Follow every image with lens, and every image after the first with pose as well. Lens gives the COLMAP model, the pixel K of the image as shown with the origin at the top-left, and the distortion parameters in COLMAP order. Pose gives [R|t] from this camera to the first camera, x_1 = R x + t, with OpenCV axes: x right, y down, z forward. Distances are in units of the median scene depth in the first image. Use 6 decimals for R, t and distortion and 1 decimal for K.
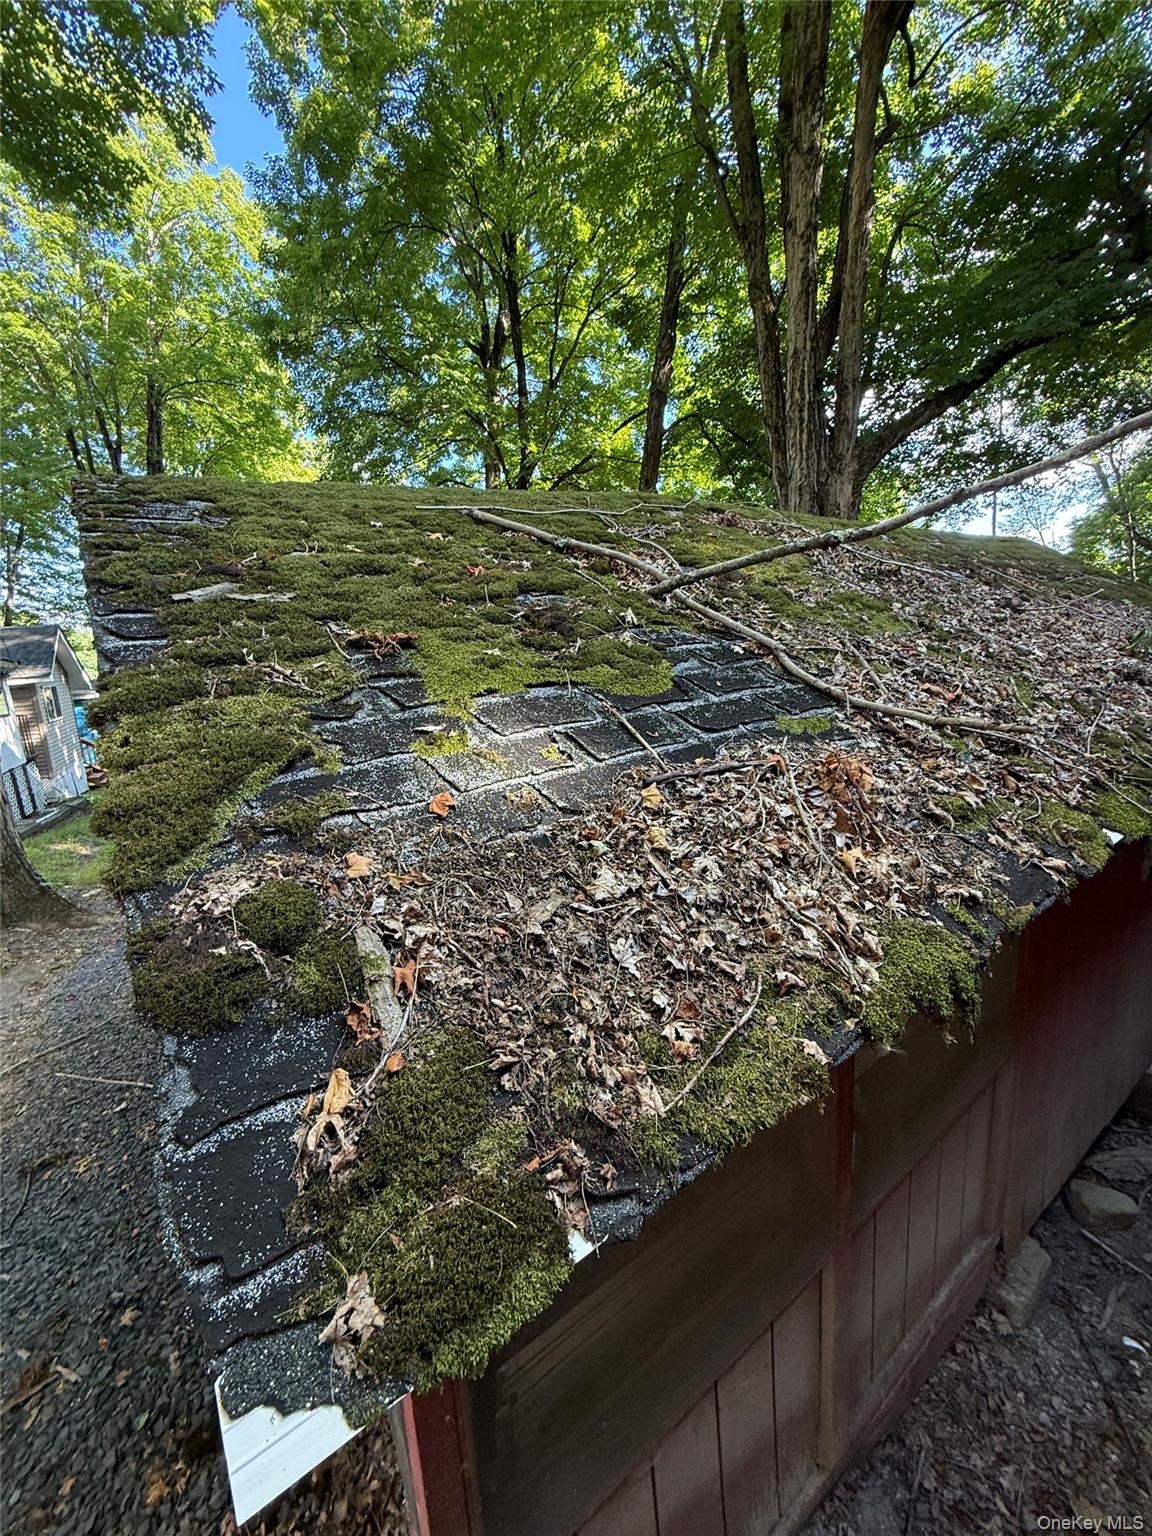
lens RADIAL K [[612.5, 0, 579.4], [0, 612.5, 768.7], [0, 0, 1]] dist [-0.001063, 0.000245]
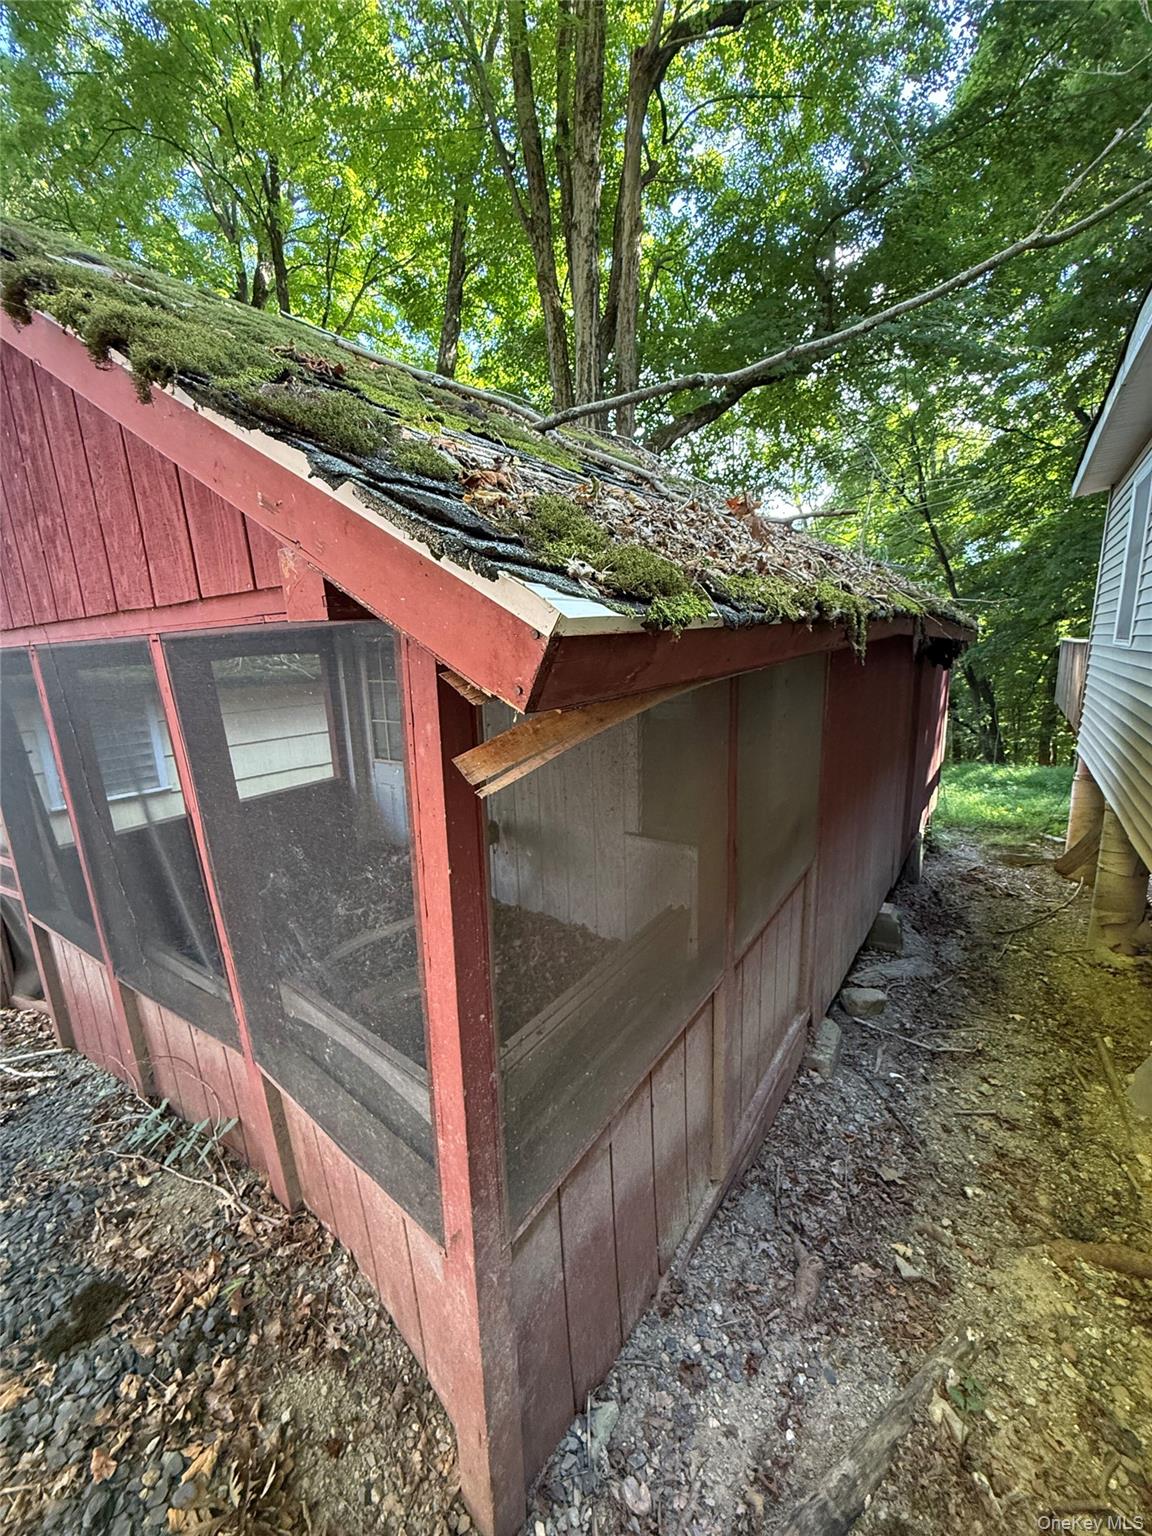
lens RADIAL K [[612.5, 0, 579.6], [0, 612.5, 768.3], [0, 0, 1]] dist [-0.001063, 0.000245]
pose [[0.938822, -0.030759, 0.343025, -0.159614], [0.035975, 0.999314, -0.008850, 0.259638], [-0.342518, 0.020649, 0.939284, -0.015607]]
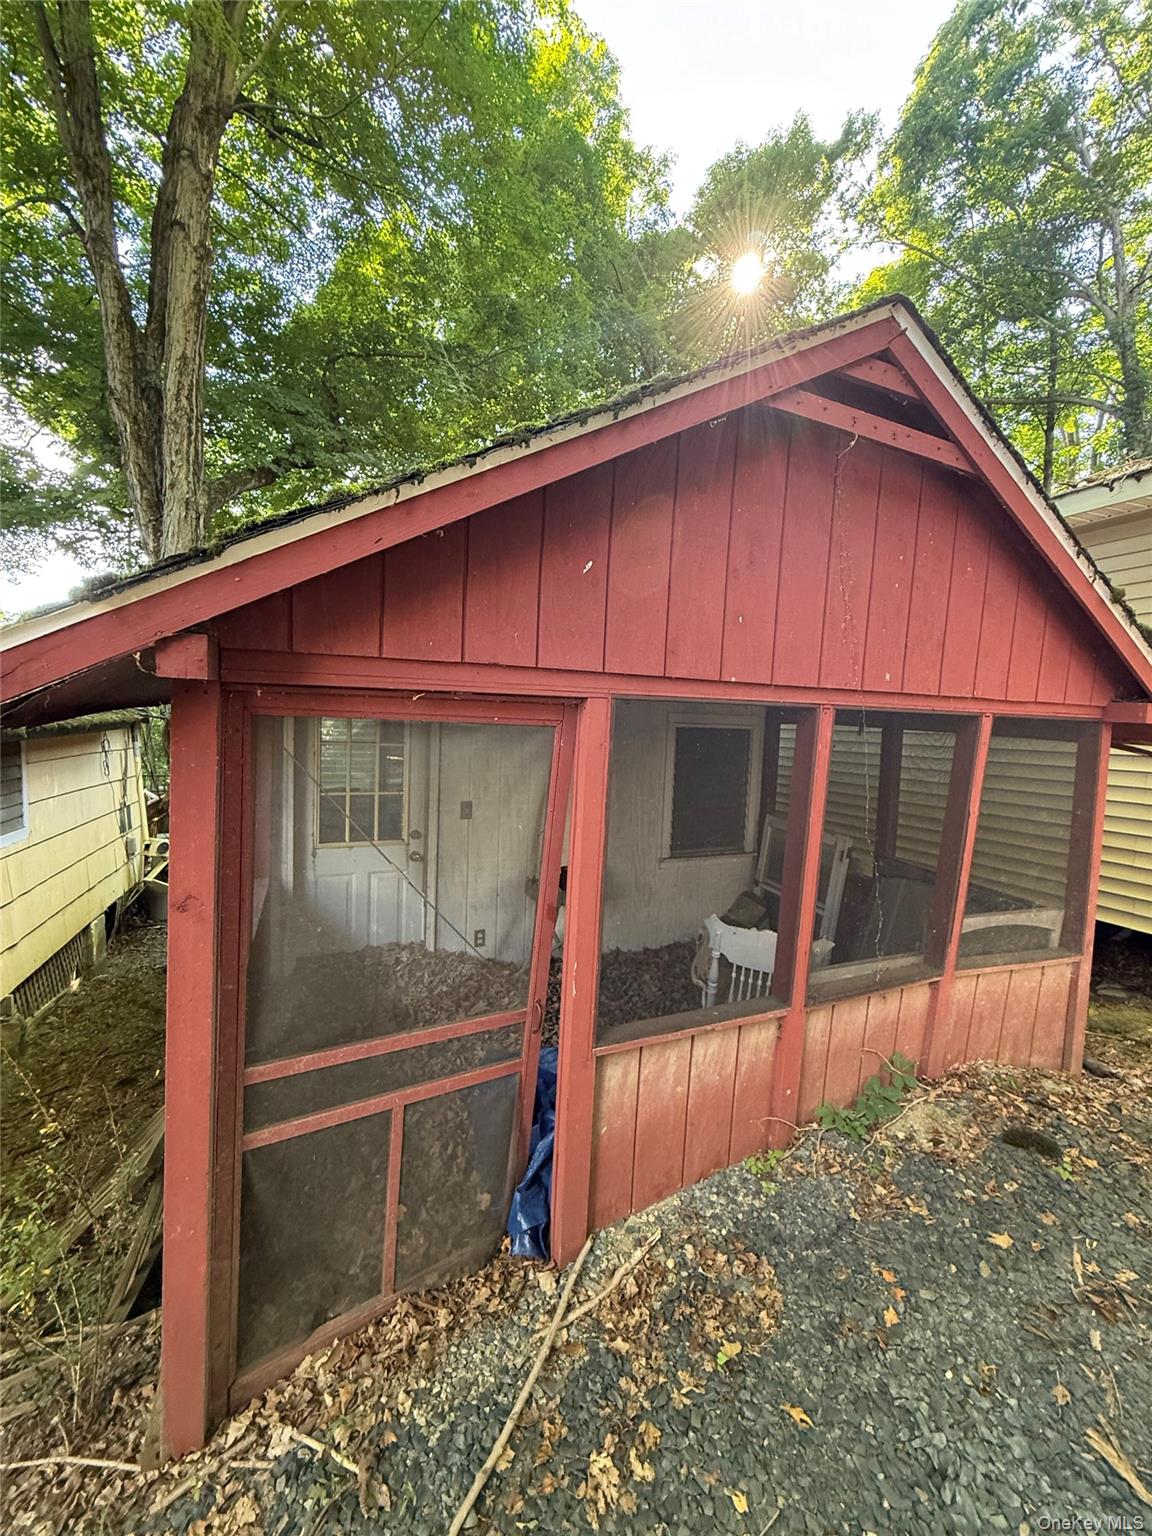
lens RADIAL K [[612.5, 0, 578.5], [0, 612.5, 766.6], [0, 0, 1]] dist [-0.001063, 0.000245]
pose [[0.182364, -0.000309, 0.983231, -1.450042], [0.145972, 0.988927, -0.026763, 0.134299], [-0.972335, 0.148405, 0.180389, 1.126518]]
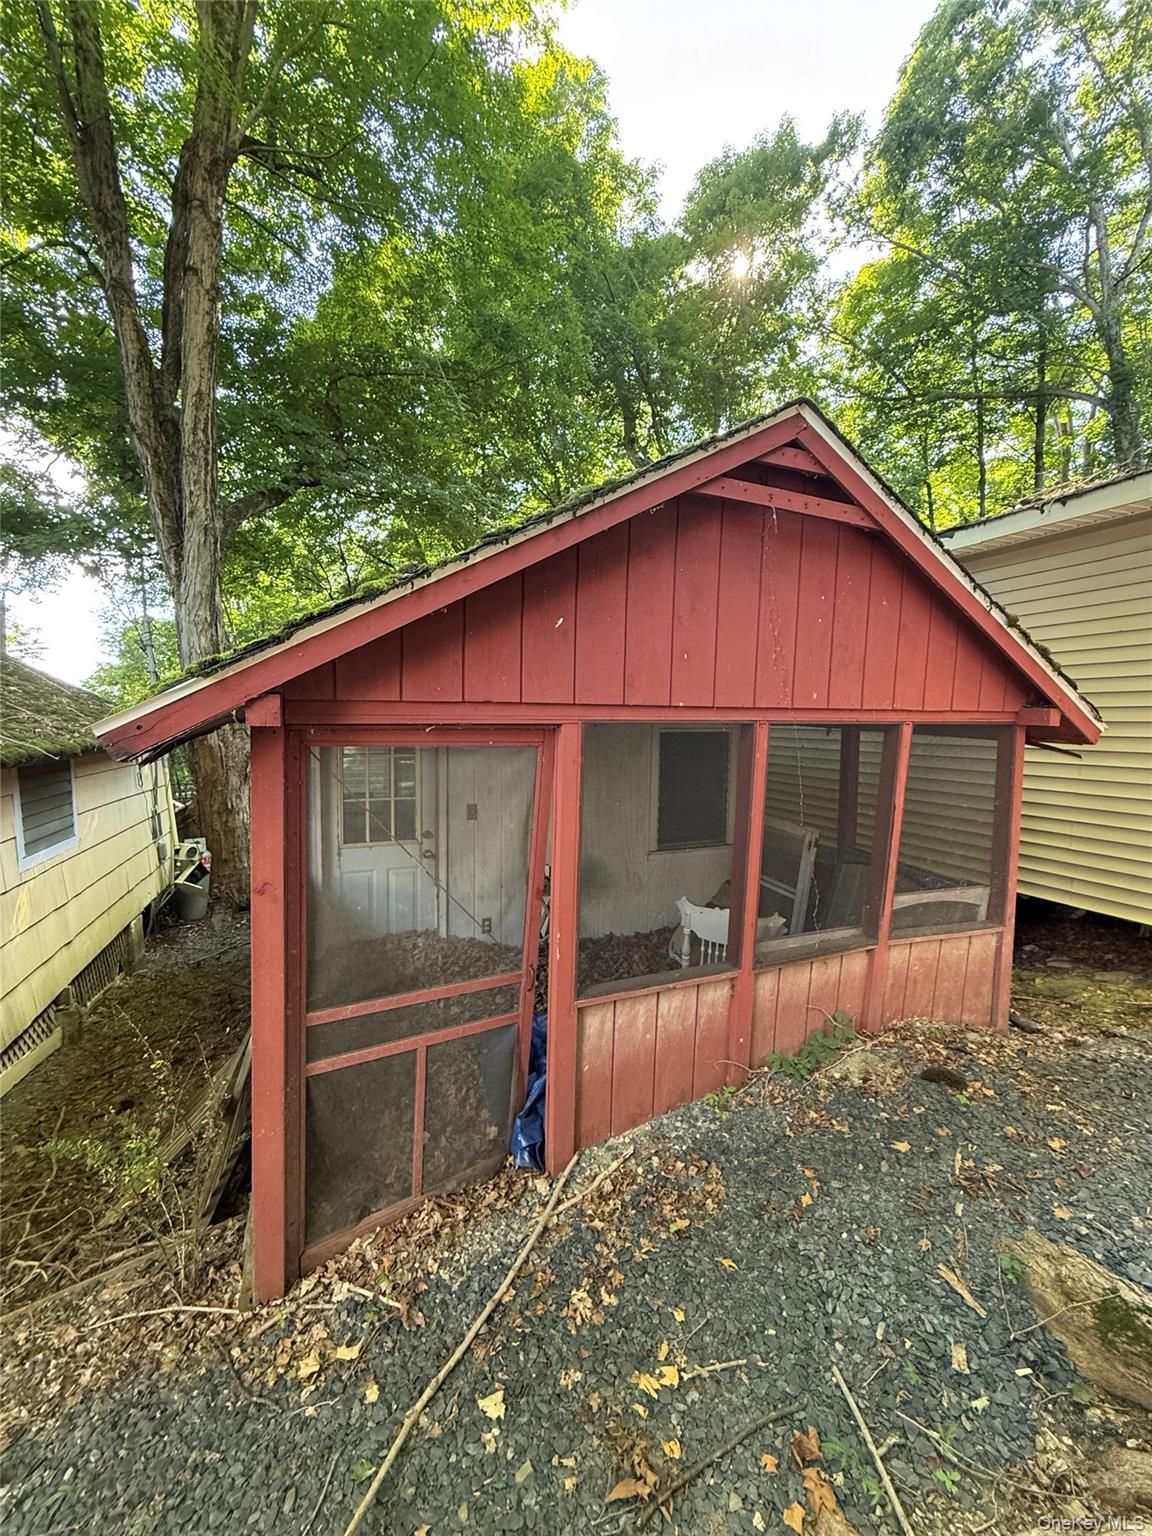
lens RADIAL K [[612.5, 0, 578.6], [0, 612.5, 767.2], [0, 0, 1]] dist [-0.001063, 0.000245]
pose [[0.193772, -0.010382, 0.980992, -1.634255], [0.168161, 0.985496, -0.022787, 0.125132], [-0.966527, 0.169380, 0.192708, 1.045233]]
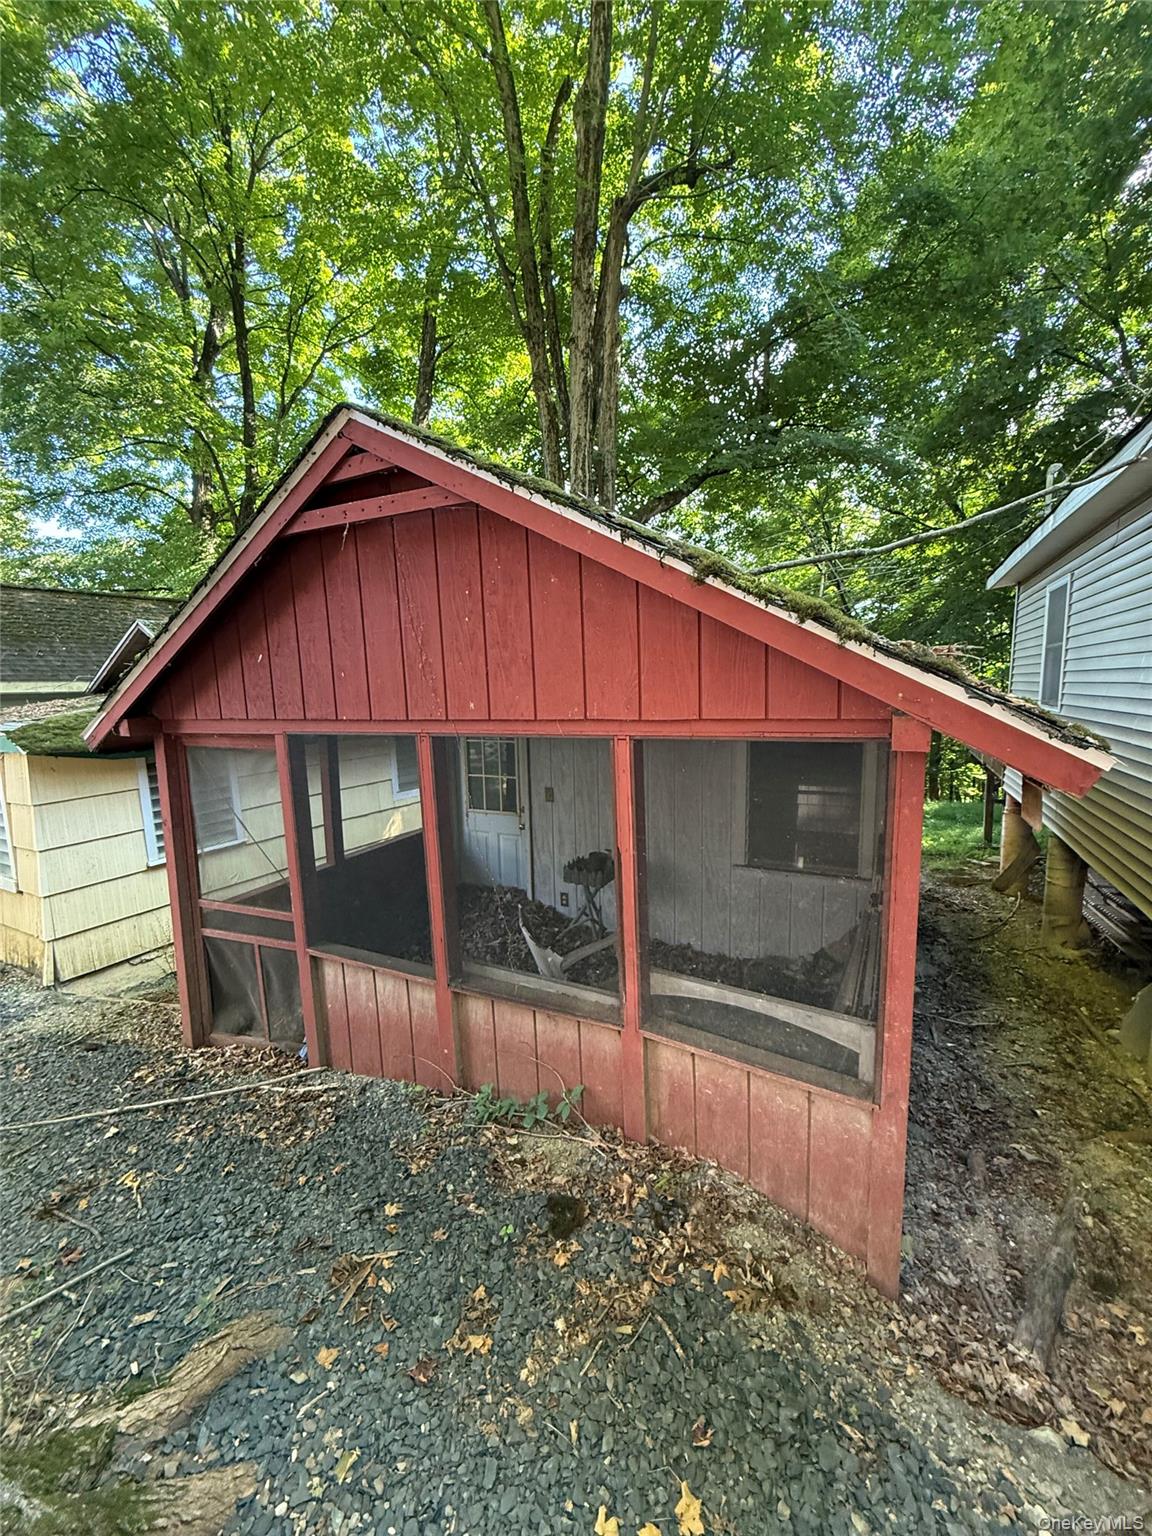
lens RADIAL K [[612.5, 0, 579.3], [0, 612.5, 768.1], [0, 0, 1]] dist [-0.001063, 0.000245]
pose [[0.880496, -0.018531, 0.473691, -0.788853], [0.058847, 0.995779, -0.070430, 0.220503], [-0.470386, 0.089888, 0.877871, -0.082595]]
